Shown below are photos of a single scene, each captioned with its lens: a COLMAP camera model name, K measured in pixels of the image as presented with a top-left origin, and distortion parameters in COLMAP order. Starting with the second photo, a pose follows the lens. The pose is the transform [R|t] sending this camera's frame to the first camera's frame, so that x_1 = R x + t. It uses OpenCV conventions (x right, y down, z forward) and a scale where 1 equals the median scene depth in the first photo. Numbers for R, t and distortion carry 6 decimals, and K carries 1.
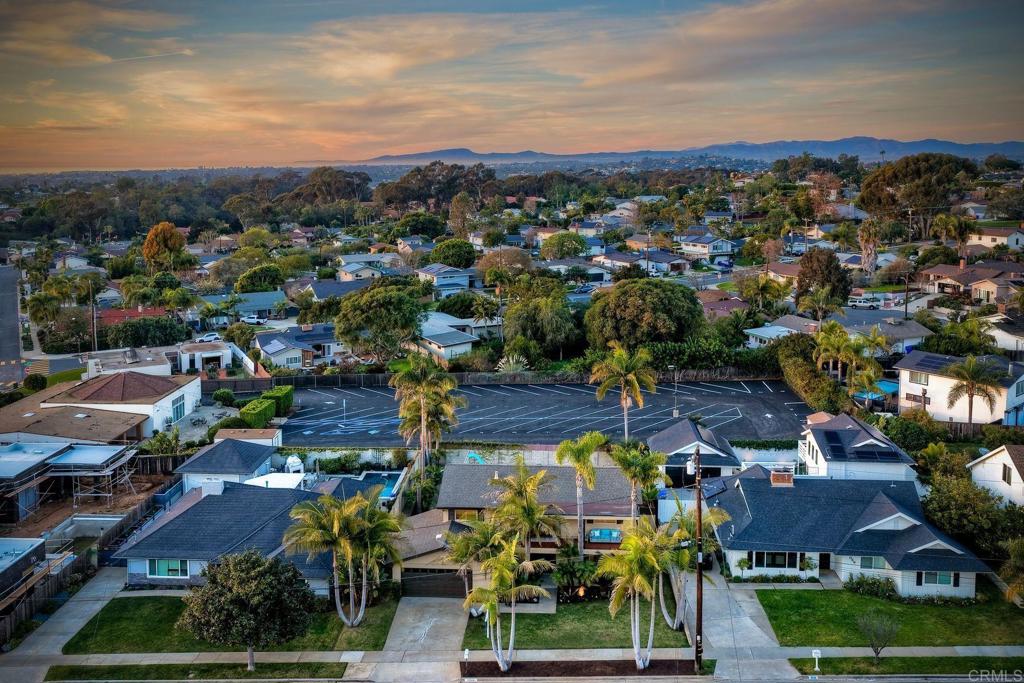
lens RADIAL K [[876.2, 0, 515.2], [0, 876.2, 246.1], [0, 0, 1]] dist [0.000960, 0.016805]
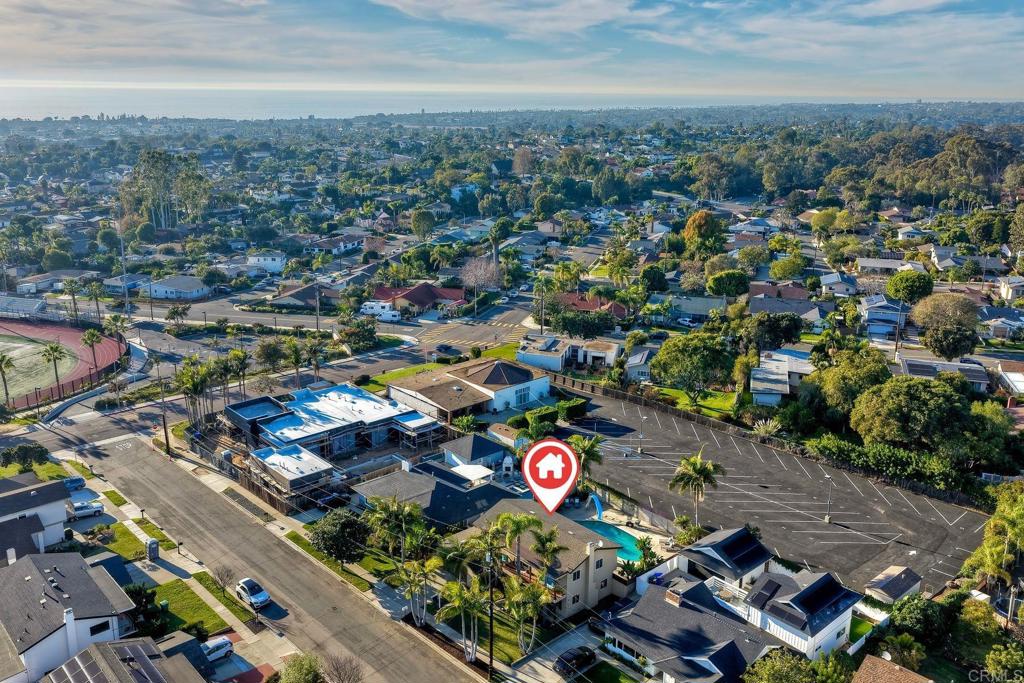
lens RADIAL K [[849.5, 0, 507.8], [0, 849.5, 341.5], [0, 0, 1]] dist [-0.002874, 0.018347]
pose [[0.715018, 0.207201, -0.667695, 0.663127], [-0.080786, 0.973160, 0.215482, -0.260335], [0.694422, -0.100133, 0.712567, -0.009175]]
